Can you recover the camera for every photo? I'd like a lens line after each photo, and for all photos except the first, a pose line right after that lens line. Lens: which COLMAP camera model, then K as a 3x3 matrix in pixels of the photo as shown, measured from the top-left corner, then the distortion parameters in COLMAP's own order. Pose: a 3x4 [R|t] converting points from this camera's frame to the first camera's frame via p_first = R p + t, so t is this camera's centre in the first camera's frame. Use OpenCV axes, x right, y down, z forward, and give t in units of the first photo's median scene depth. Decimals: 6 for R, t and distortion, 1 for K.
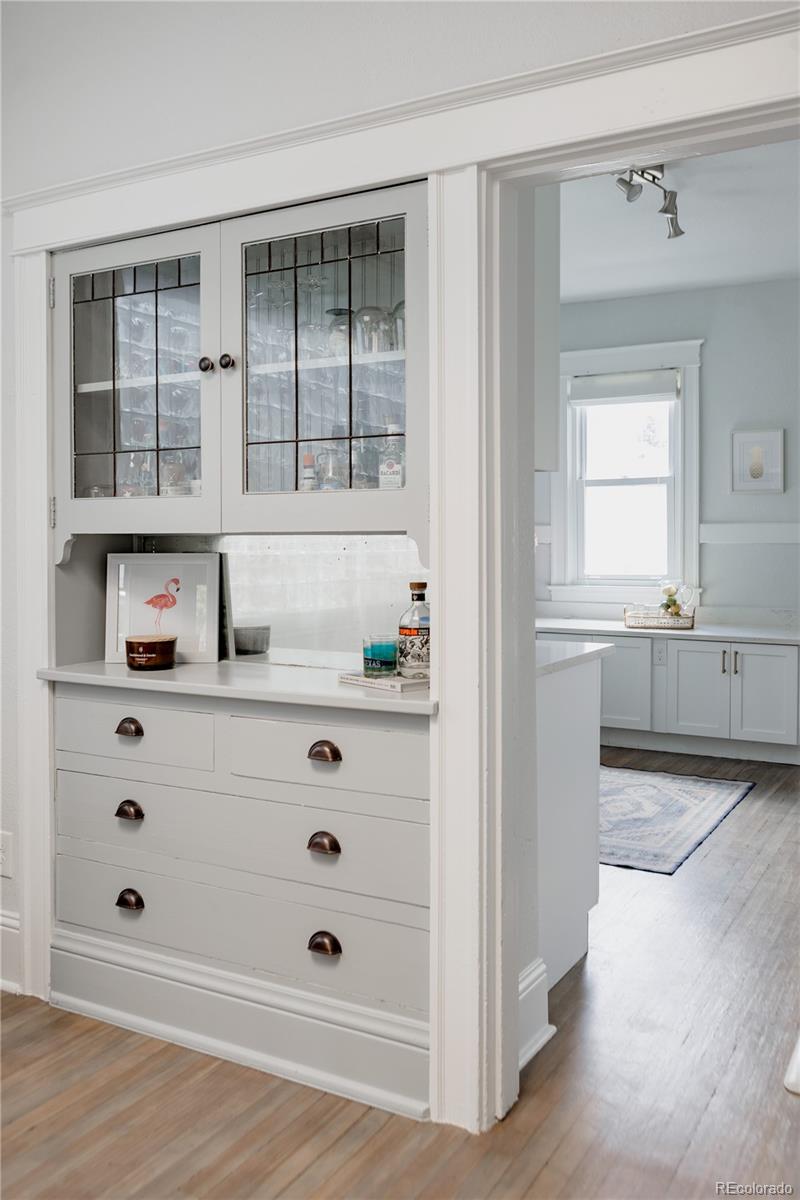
lens RADIAL K [[1046.3, 0, 365.7], [0, 1046.3, 544.0], [0, 0, 1]] dist [0.008216, 0.004026]
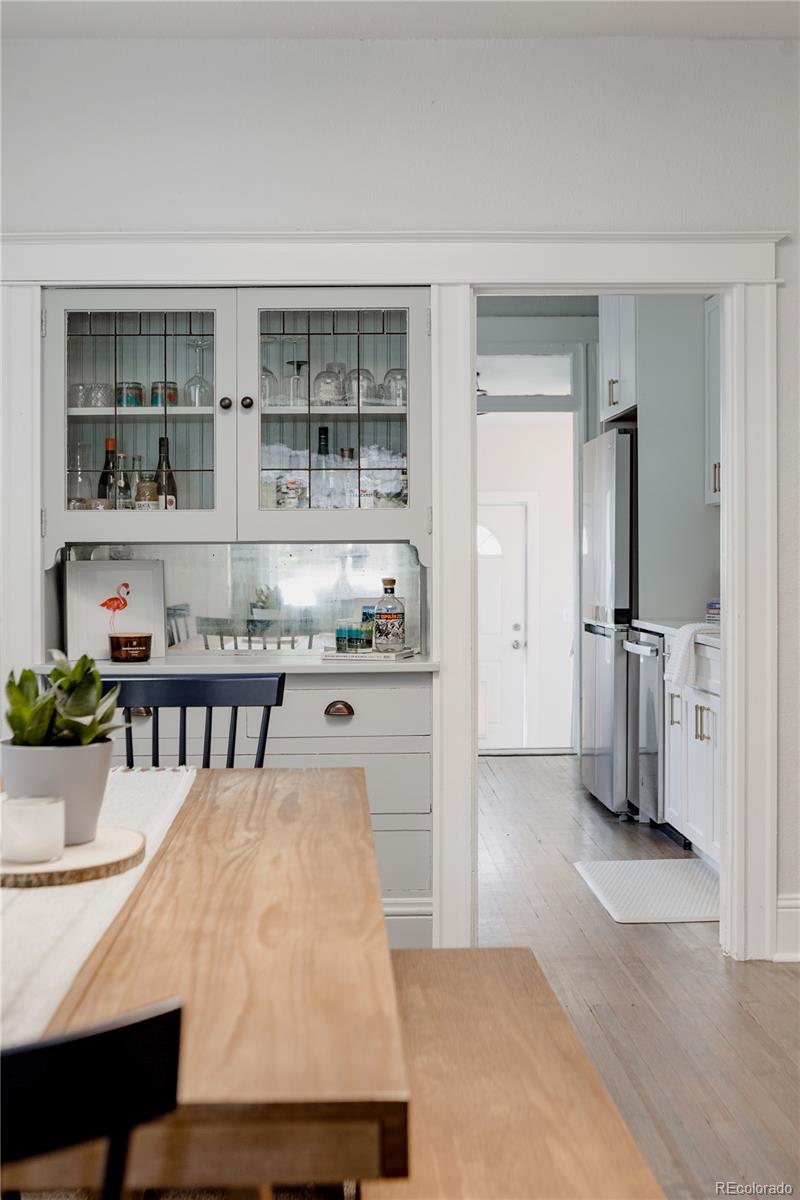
lens RADIAL K [[1538.9, 0, 397.1], [0, 1538.9, 535.6], [0, 0, 1]] dist [0.000883, -0.012546]
pose [[0.861531, 0.007101, 0.507656, -0.803602], [0.004981, 0.999736, -0.022438, 0.021888], [-0.507681, 0.021860, 0.861268, -0.582723]]
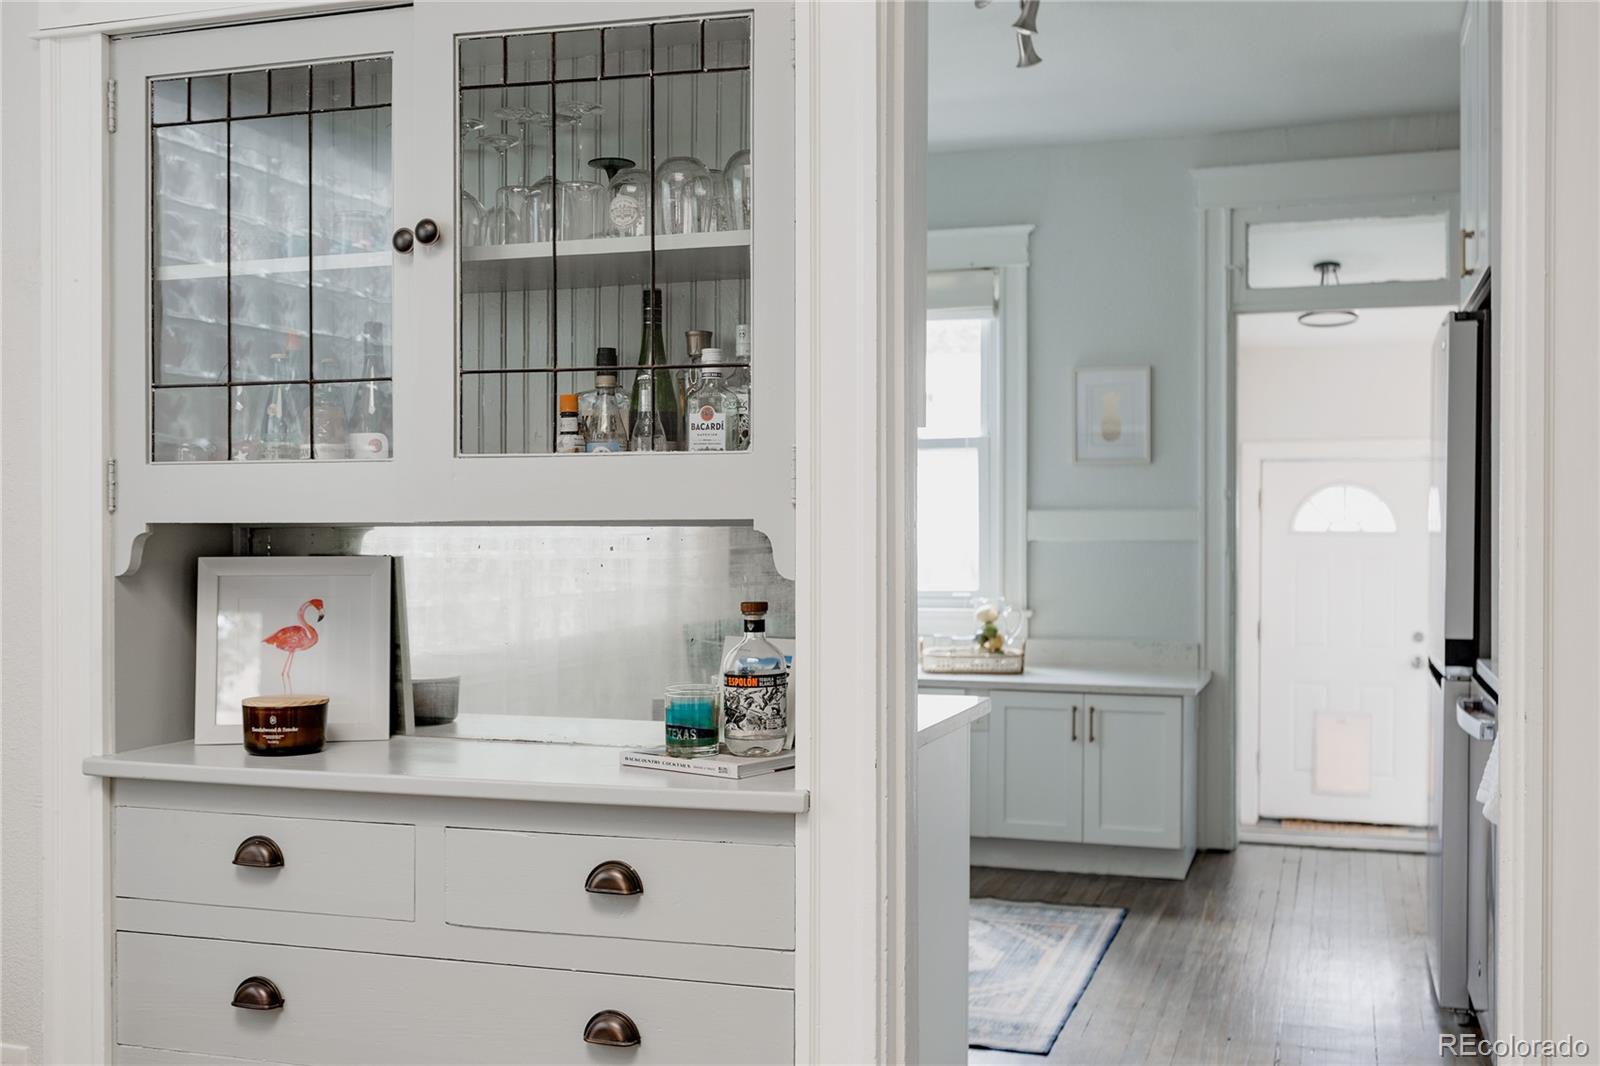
lens RADIAL K [[1697.9, 0, 800.0], [0, 1697.9, 533.0], [0, 0, 1]] dist [0.036940, -0.007503]
pose [[0.980878, 0.001048, 0.194621, -0.106413], [0.000023, 0.999985, -0.005504, 0.000850], [-0.194624, 0.005404, 0.980863, 0.000633]]
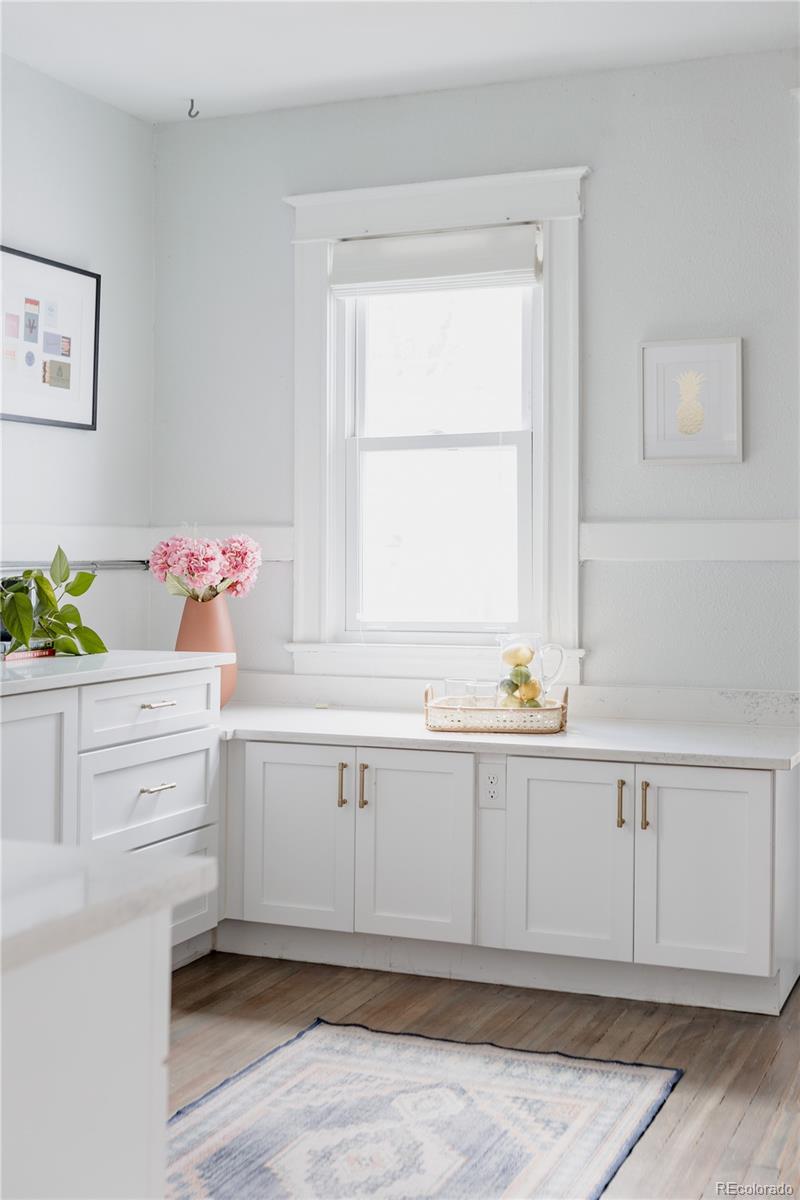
lens RADIAL K [[1714.8, 0, 78.1], [0, 1714.8, 558.1], [0, 0, 1]] dist [0.013015, -0.047442]
pose [[0.999976, -0.006895, 0.001164, 0.335741], [0.006907, 0.999919, -0.010712, 0.023189], [-0.001090, 0.010720, 0.999942, 0.757047]]
